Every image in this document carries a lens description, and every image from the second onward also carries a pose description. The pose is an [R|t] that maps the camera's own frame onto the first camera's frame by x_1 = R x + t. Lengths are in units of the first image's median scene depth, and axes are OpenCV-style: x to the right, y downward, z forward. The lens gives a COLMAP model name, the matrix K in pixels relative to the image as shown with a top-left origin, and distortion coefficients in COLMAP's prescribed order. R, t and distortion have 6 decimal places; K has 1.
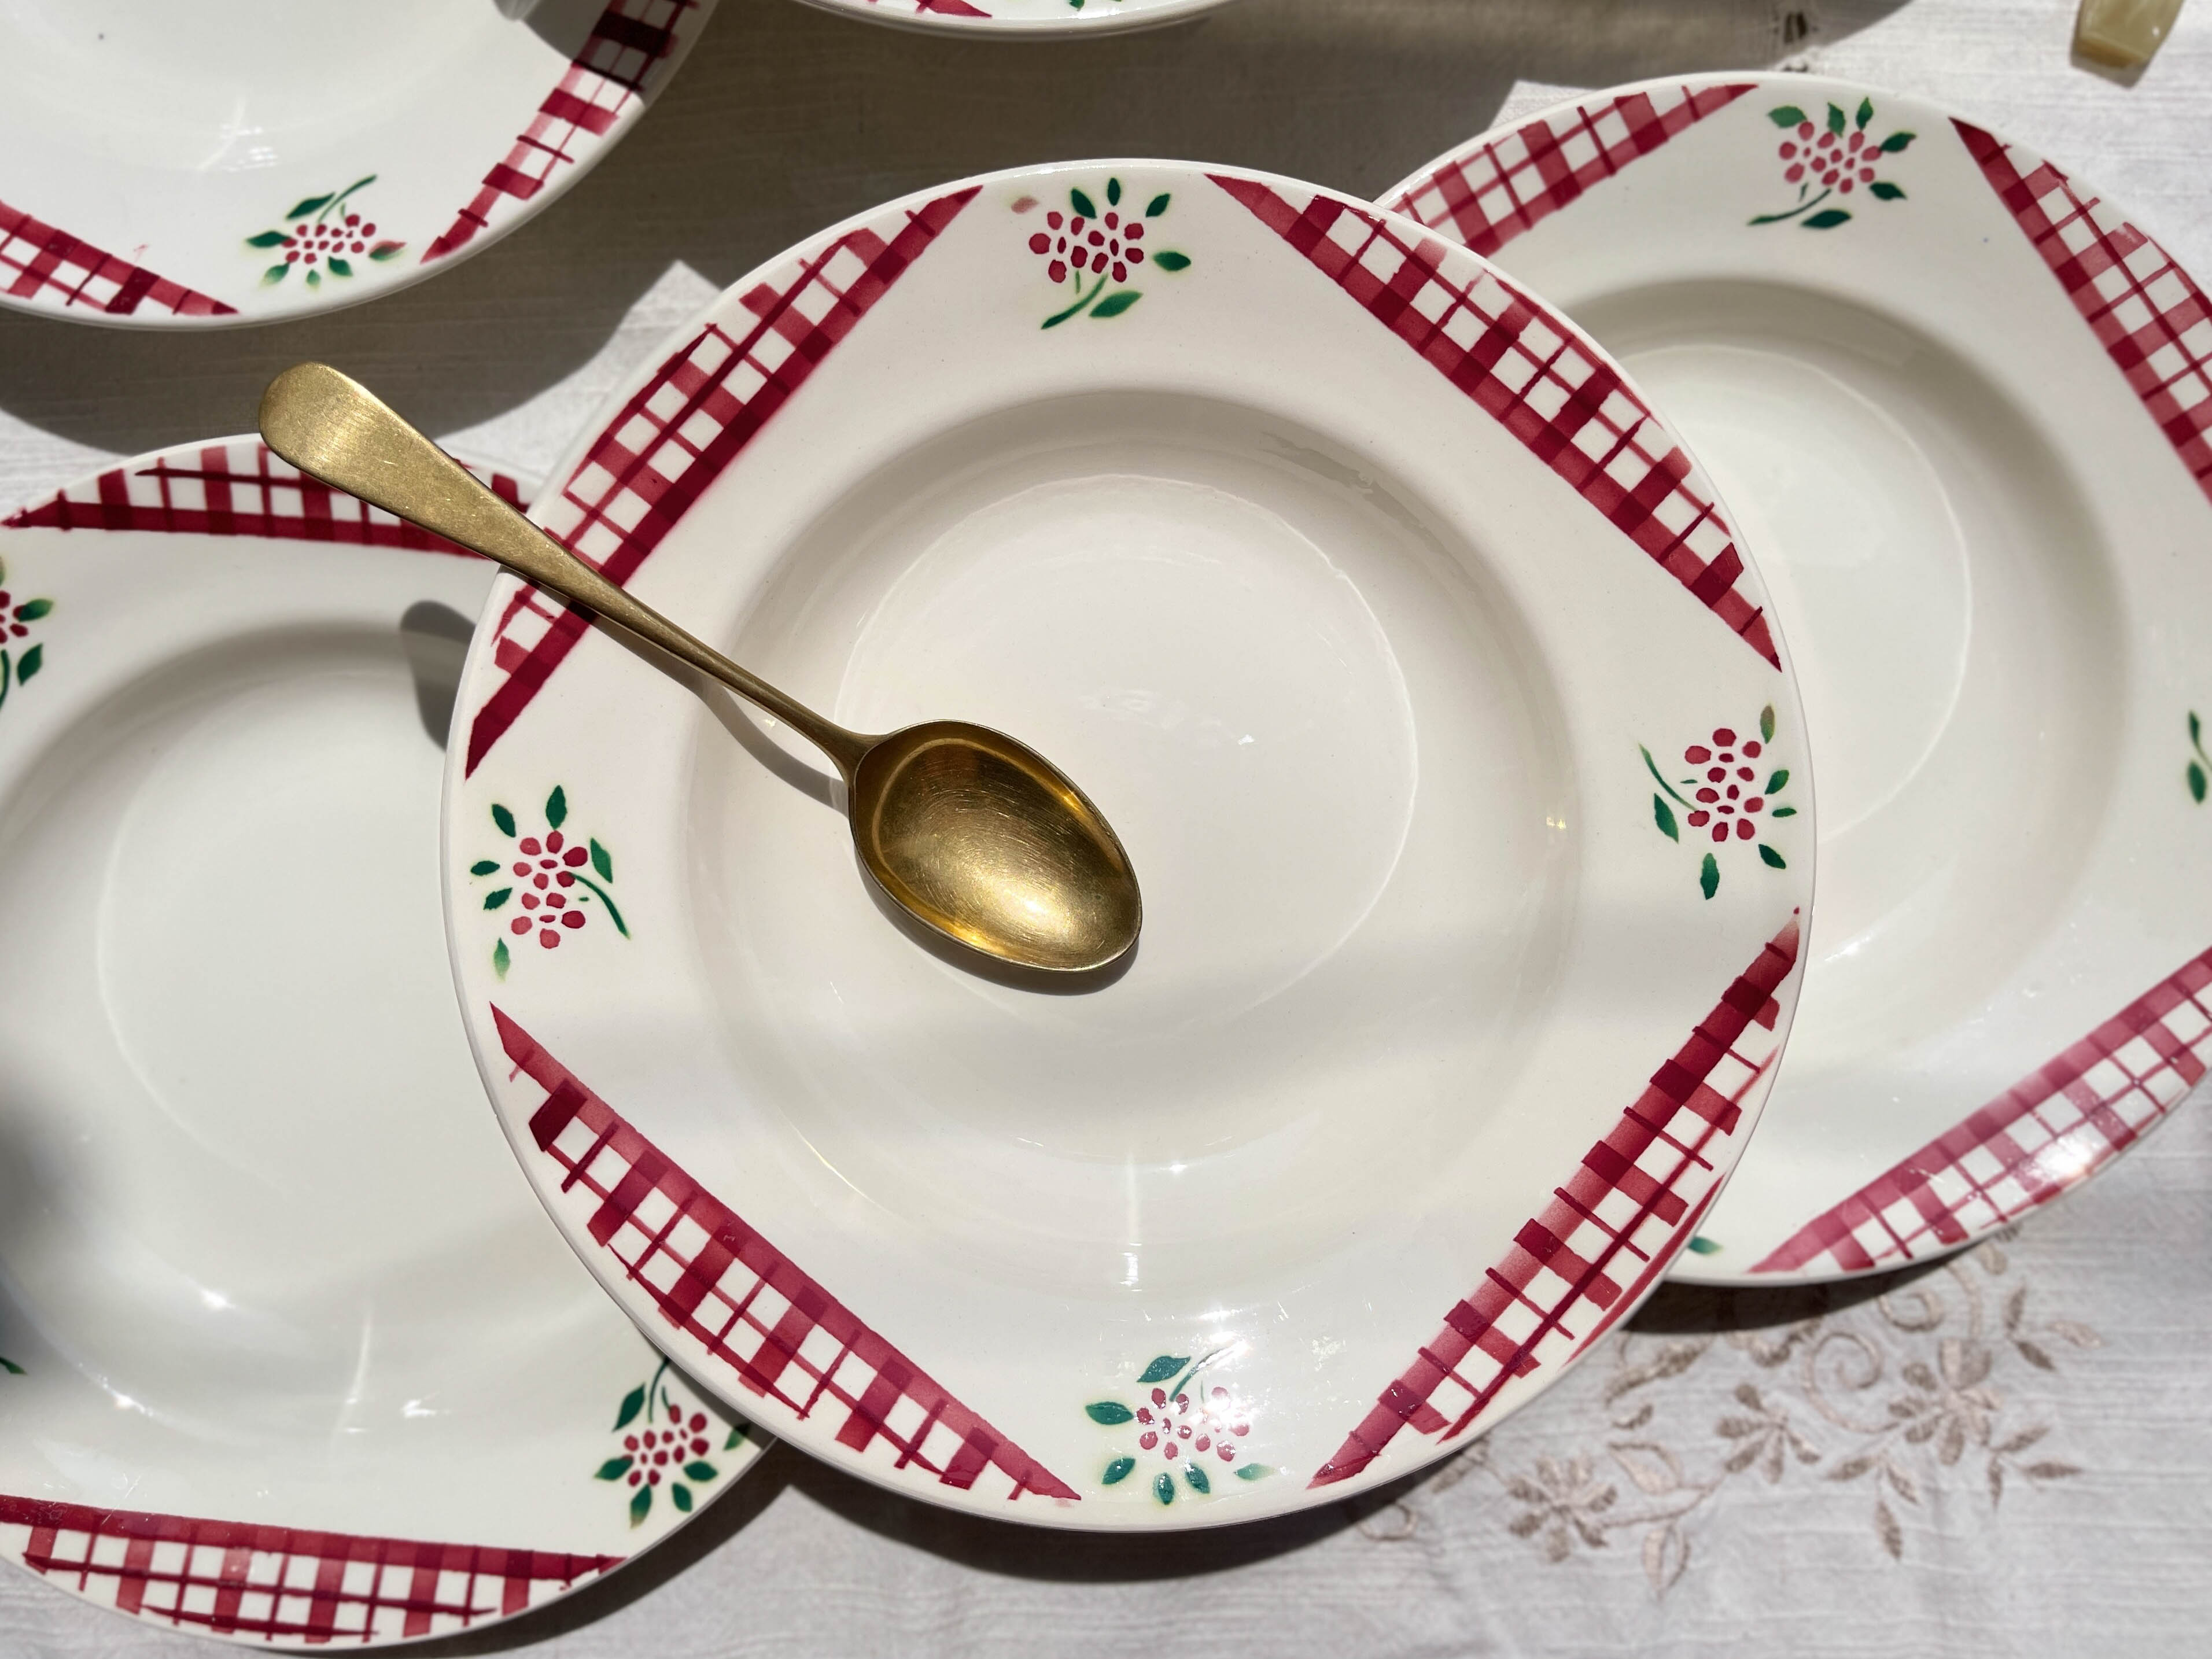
lens RADIAL K [[1724.1, 0, 1056.1], [0, 1724.1, 814.3], [0, 0, 1]] dist [-0.001871, -0.057681]
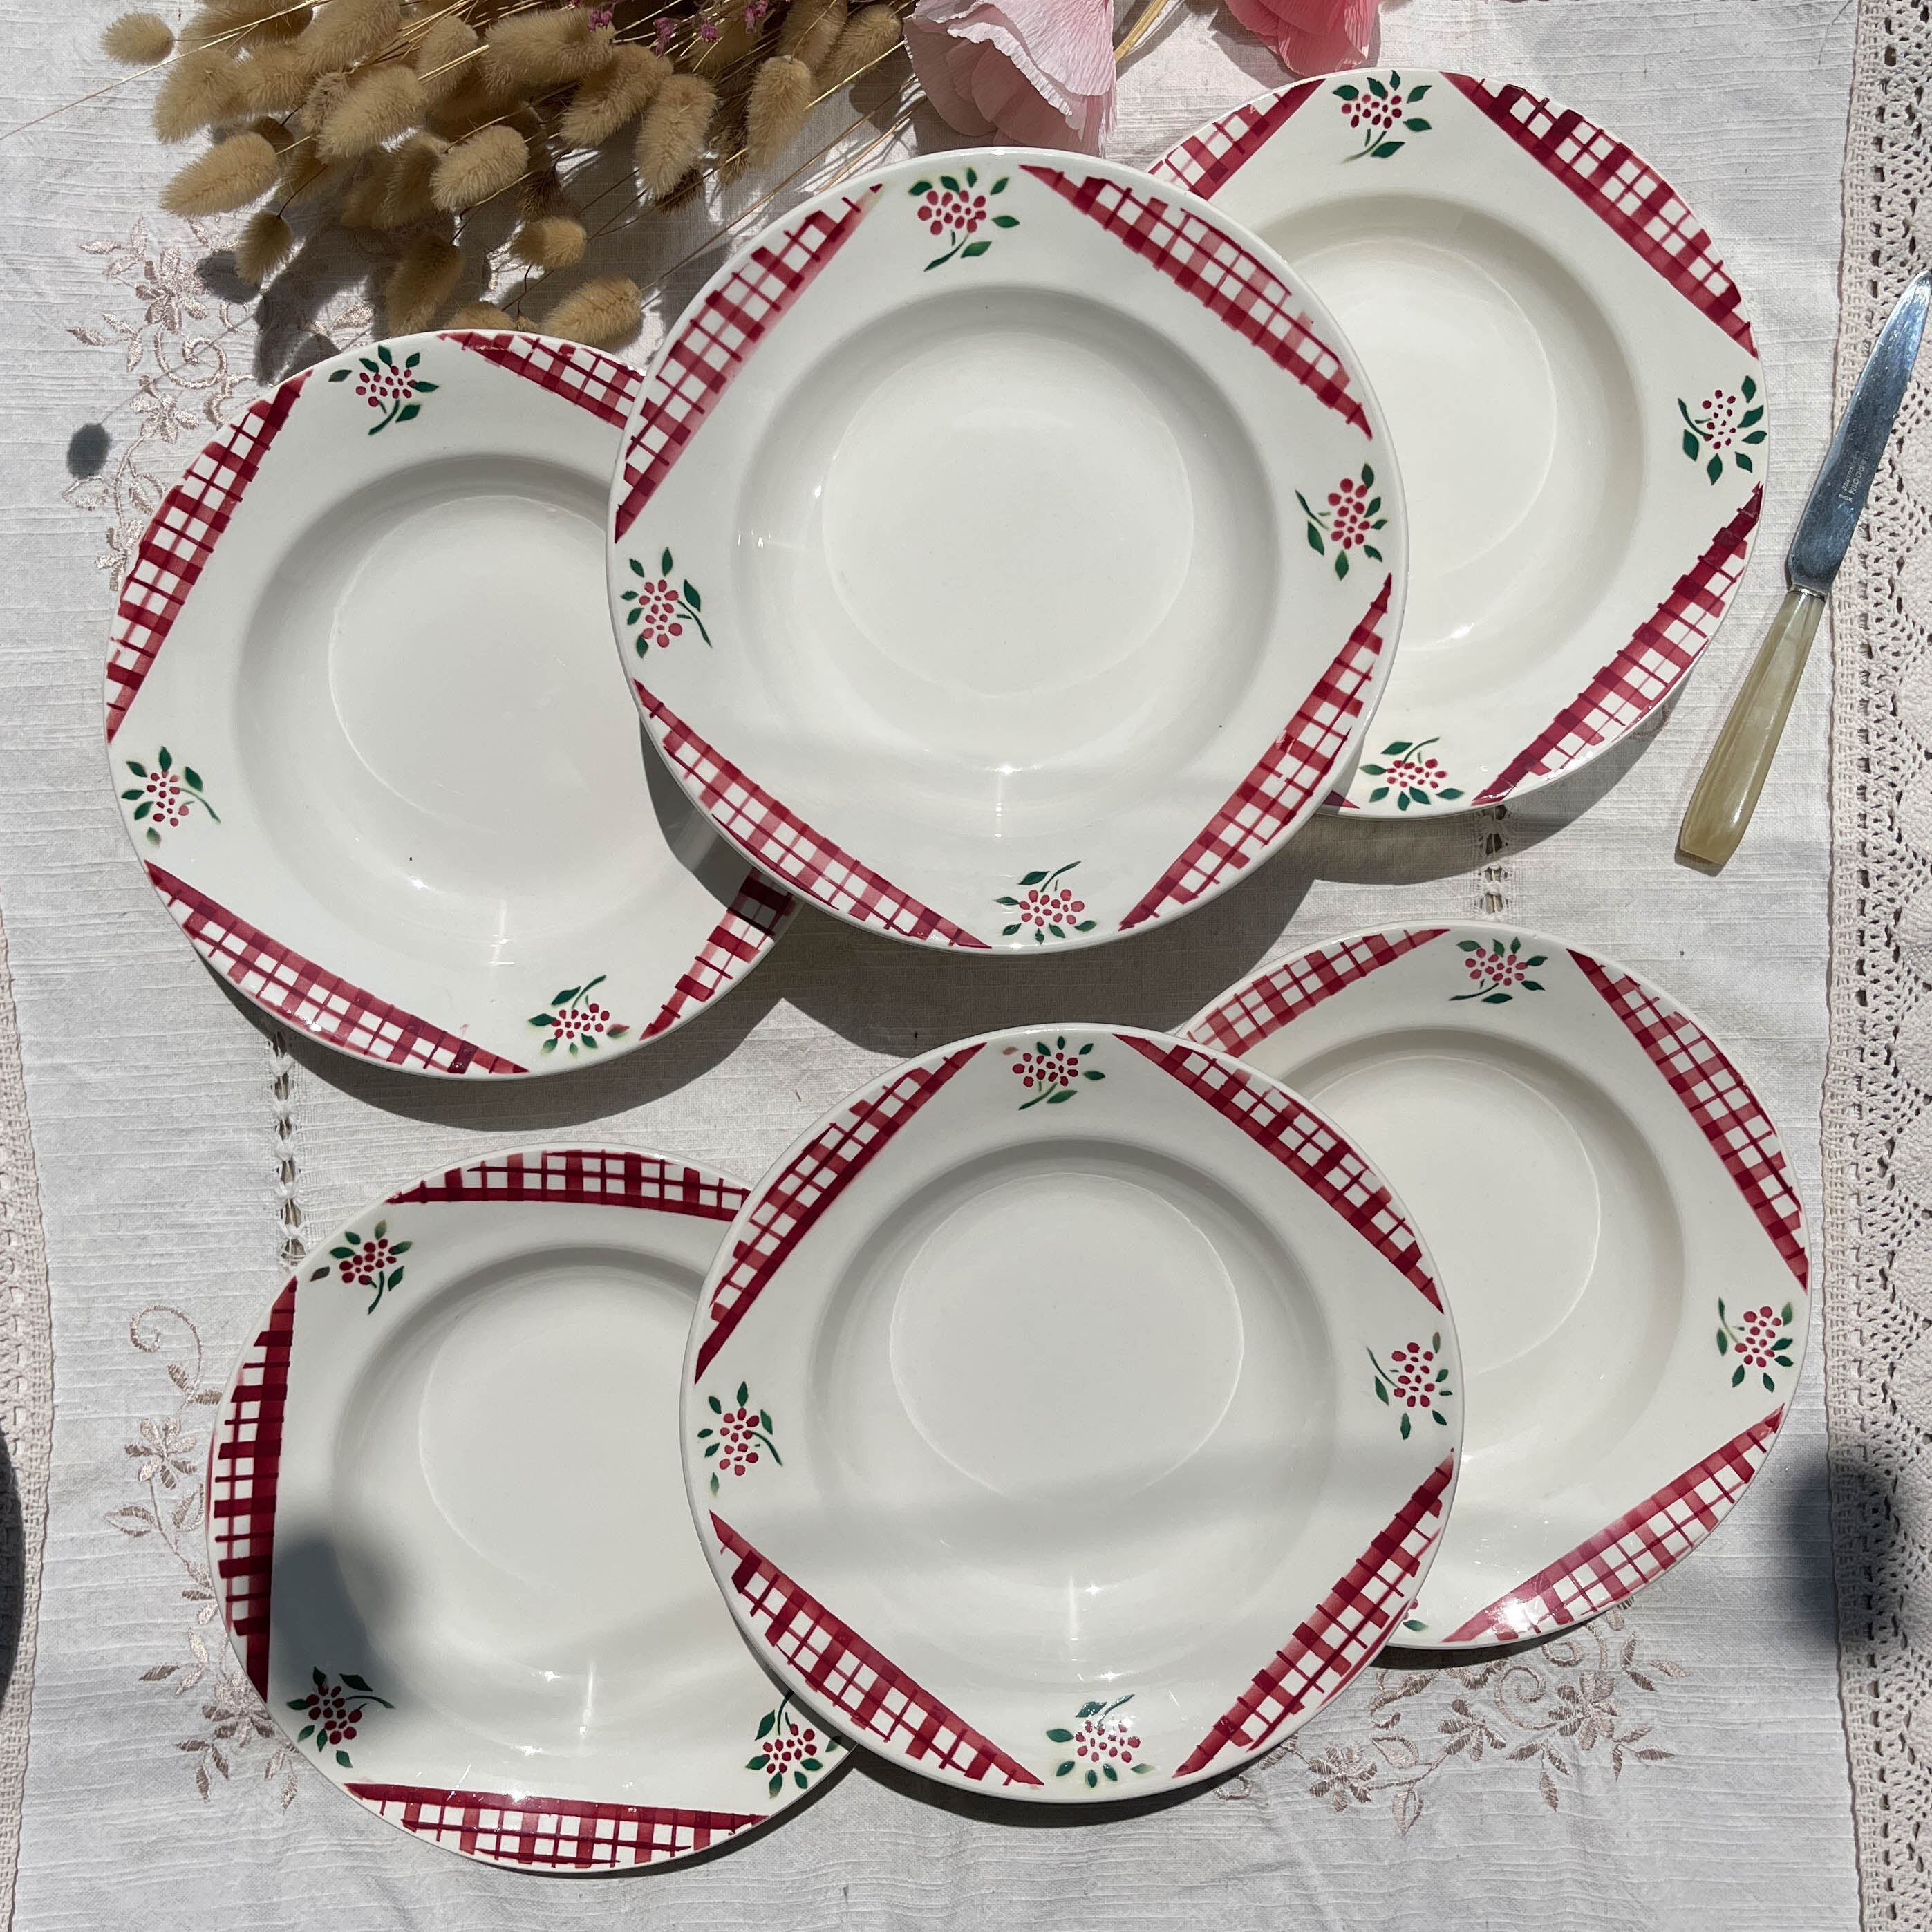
lens RADIAL K [[2000.8, 0, 980.8], [0, 2000.8, 926.5], [0, 0, 1]] dist [0.020420, -0.200348]
pose [[0.999961, -0.002759, 0.008345, -0.063137], [0.002666, 0.999935, 0.011116, -0.489714], [-0.008375, -0.011093, 0.999903, -1.003344]]
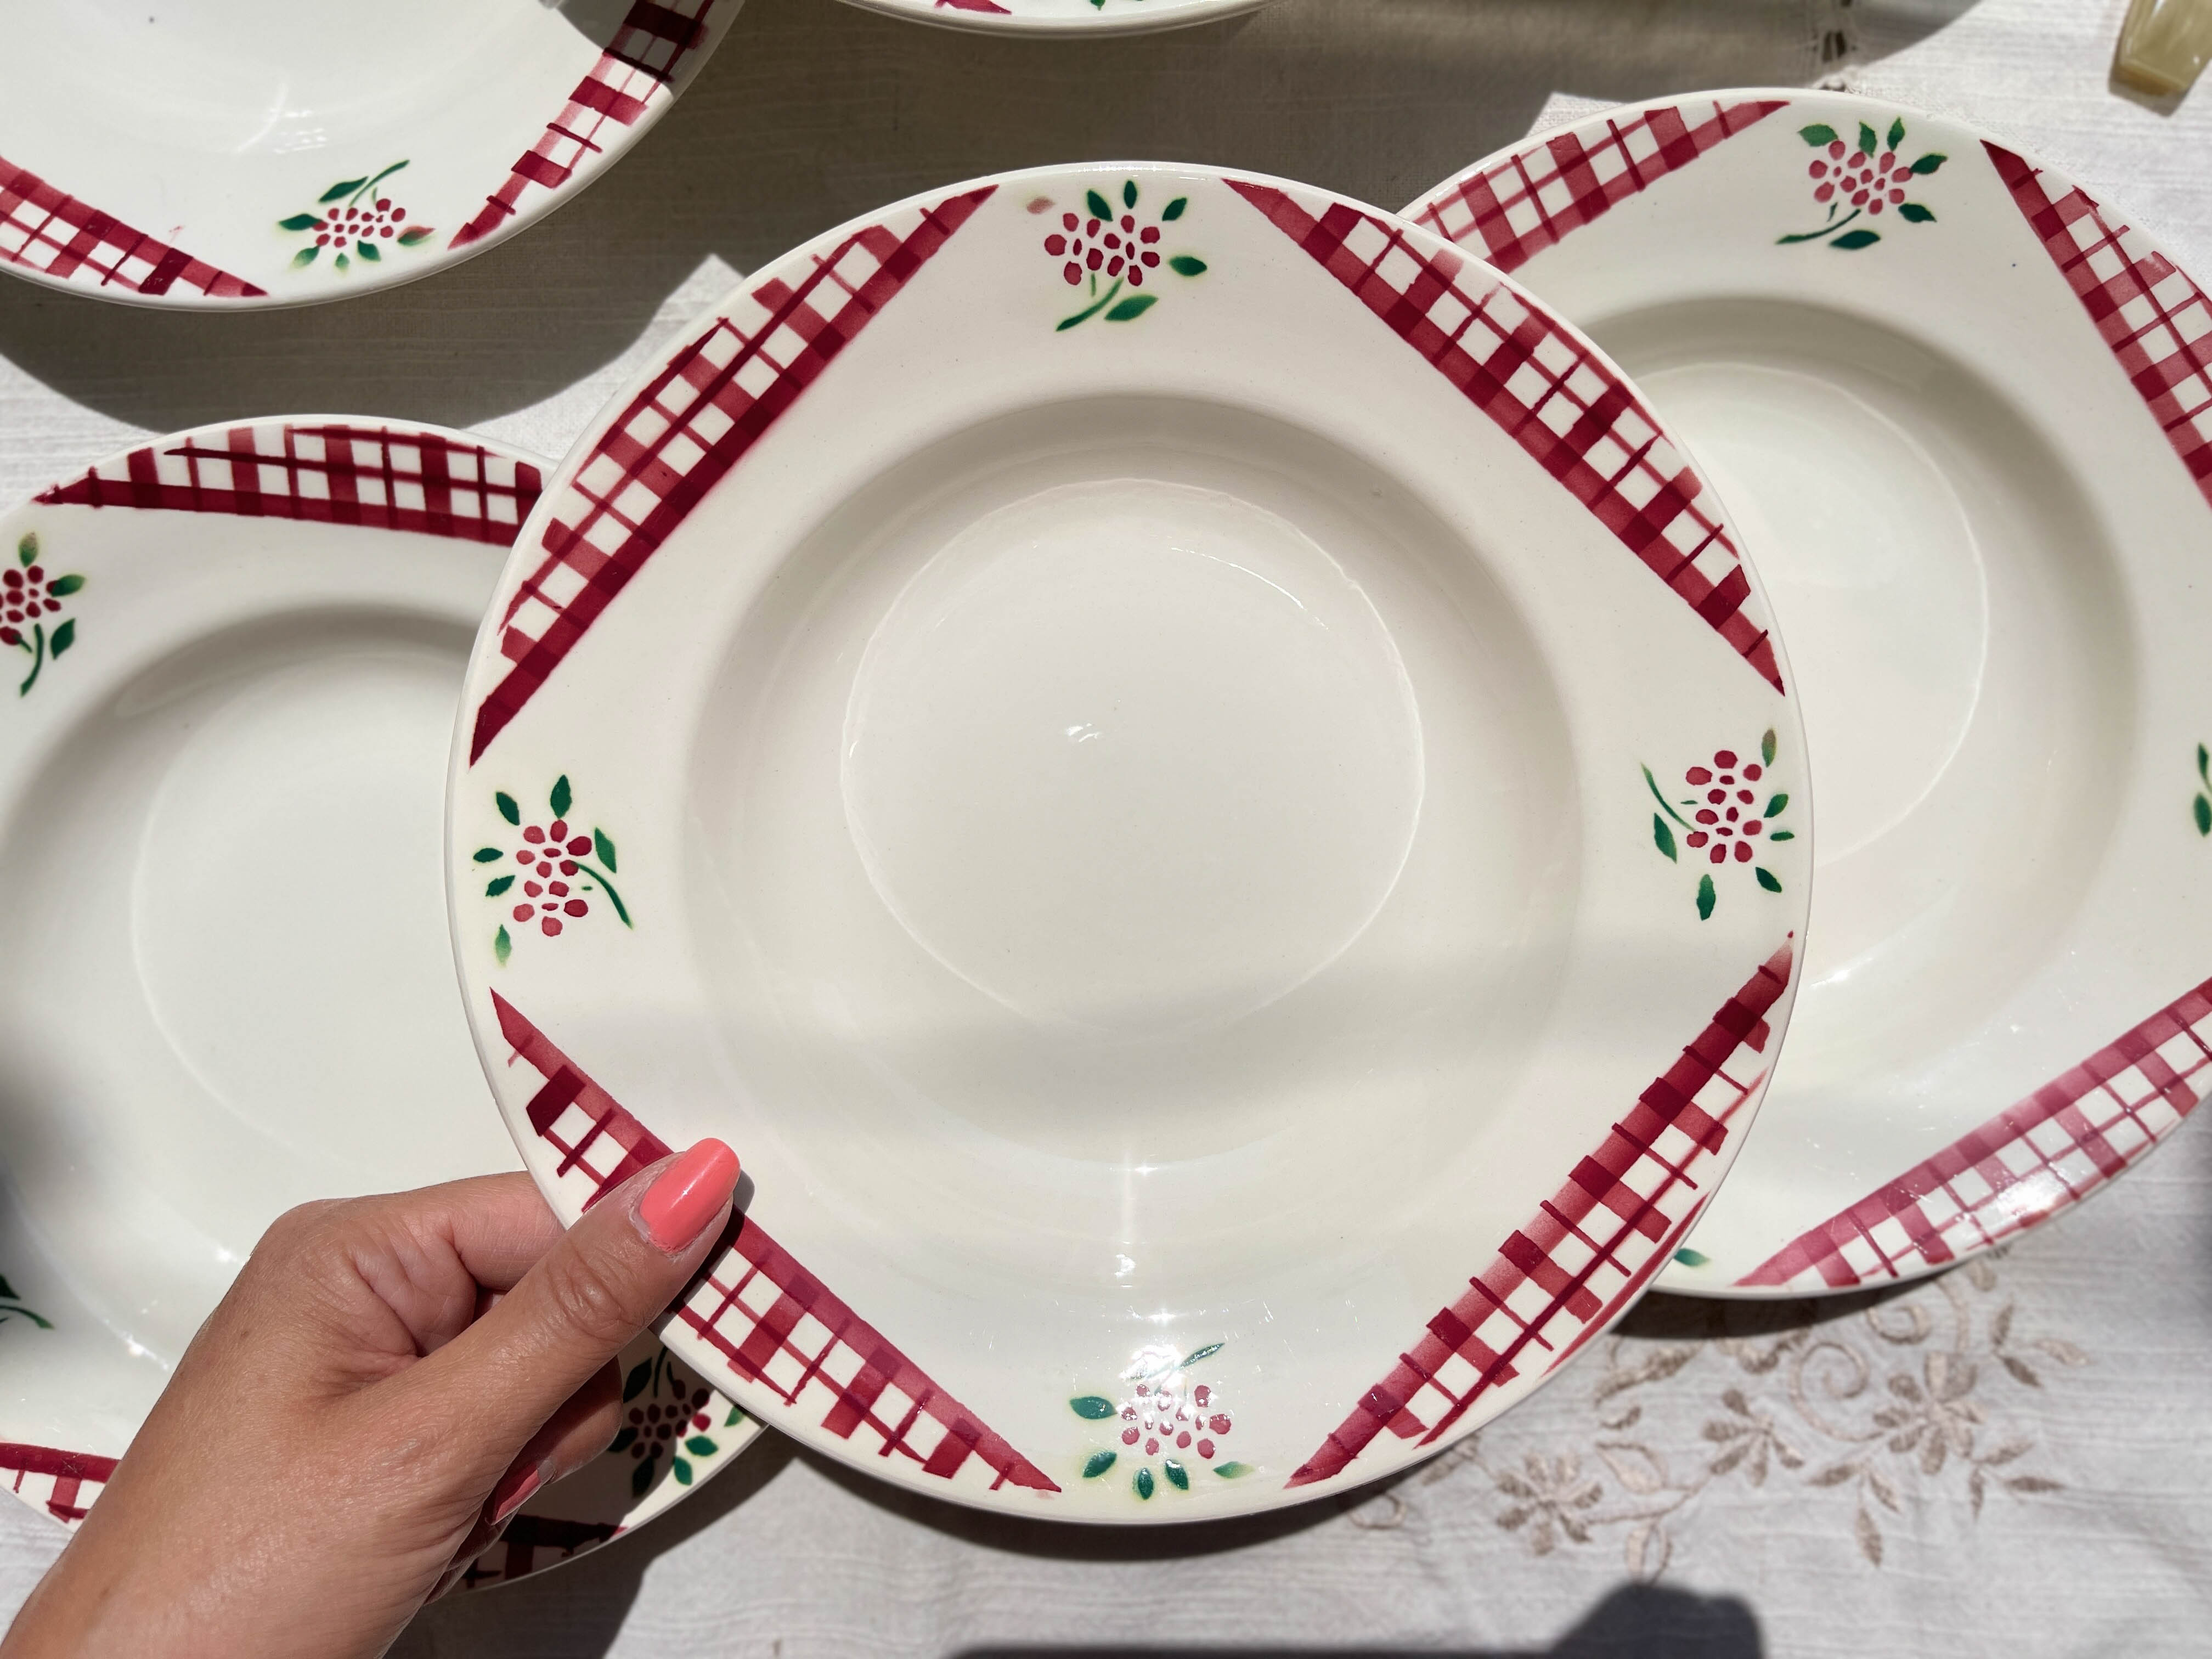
lens RADIAL K [[1638.4, 0, 1125.0], [0, 1638.4, 835.0], [0, 0, 1]] dist [0.006112, -0.067575]
pose [[0.999564, 0.028425, -0.008034, 0.047386], [-0.028191, 0.999214, 0.027858, -0.017352], [0.008820, -0.027620, 0.999580, 0.042558]]
